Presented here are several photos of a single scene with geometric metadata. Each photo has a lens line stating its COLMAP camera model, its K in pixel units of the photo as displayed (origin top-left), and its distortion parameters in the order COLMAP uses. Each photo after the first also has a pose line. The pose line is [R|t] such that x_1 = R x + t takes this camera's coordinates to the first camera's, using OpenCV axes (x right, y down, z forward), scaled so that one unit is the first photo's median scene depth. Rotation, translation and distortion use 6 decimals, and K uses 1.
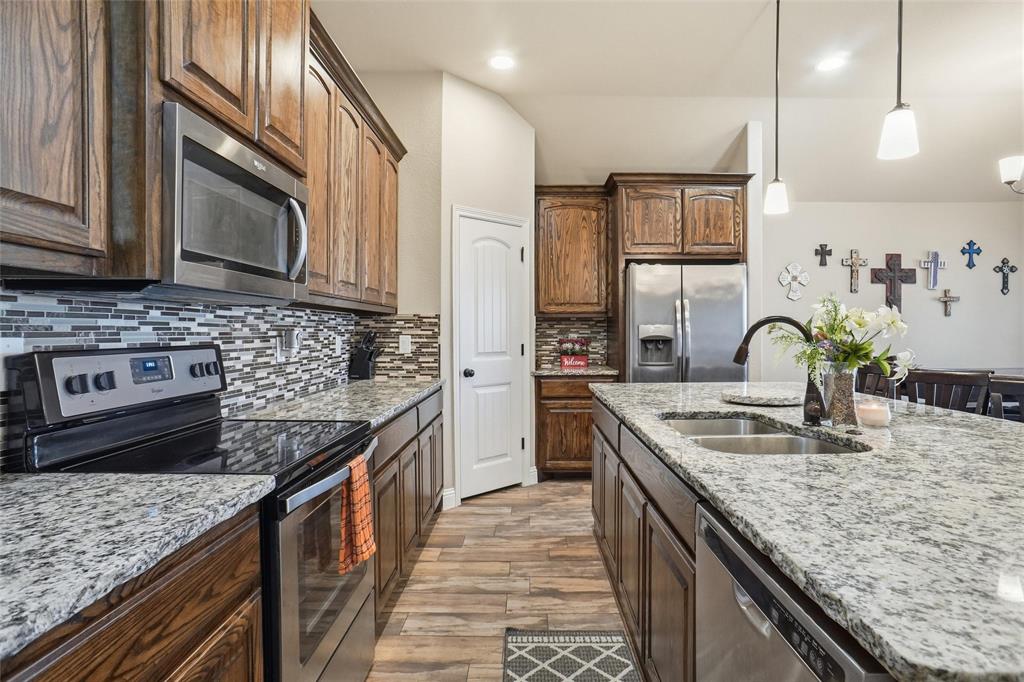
lens RADIAL K [[548.8, 0, 512.0], [0, 548.8, 341.0], [0, 0, 1]] dist [-0.072437, 0.043342]
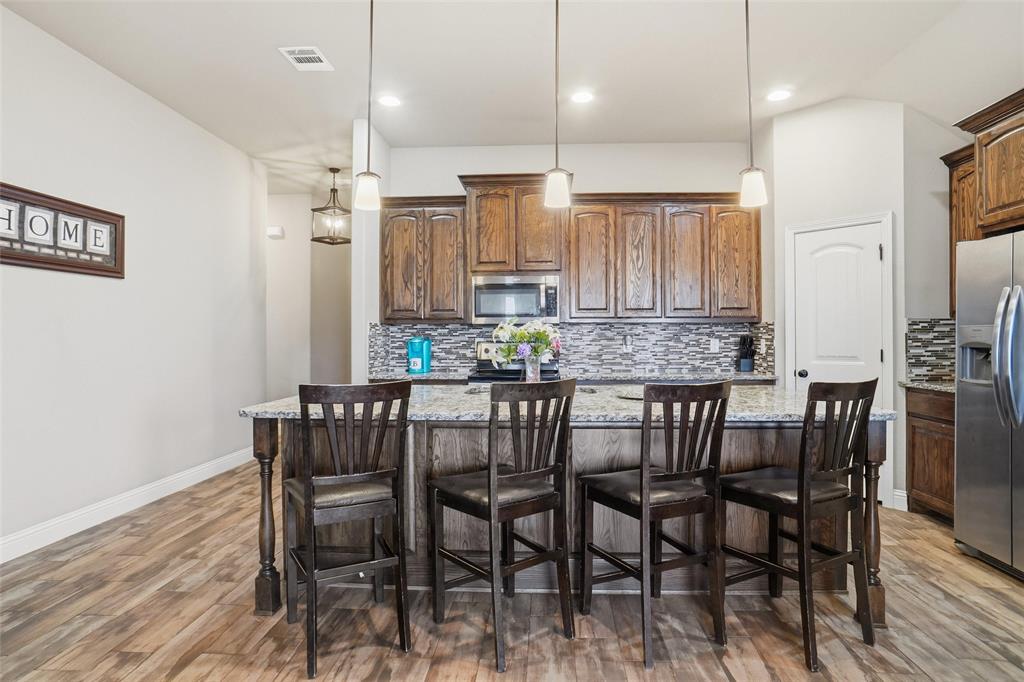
lens RADIAL K [[548.8, 0, 512.0], [0, 548.8, 341.0], [0, 0, 1]] dist [-0.072437, 0.043342]
pose [[-0.042569, 0.012805, -0.999011, 1.027734], [-0.012173, 0.999837, 0.013334, -0.014554], [0.999019, 0.012728, -0.042406, 0.461721]]
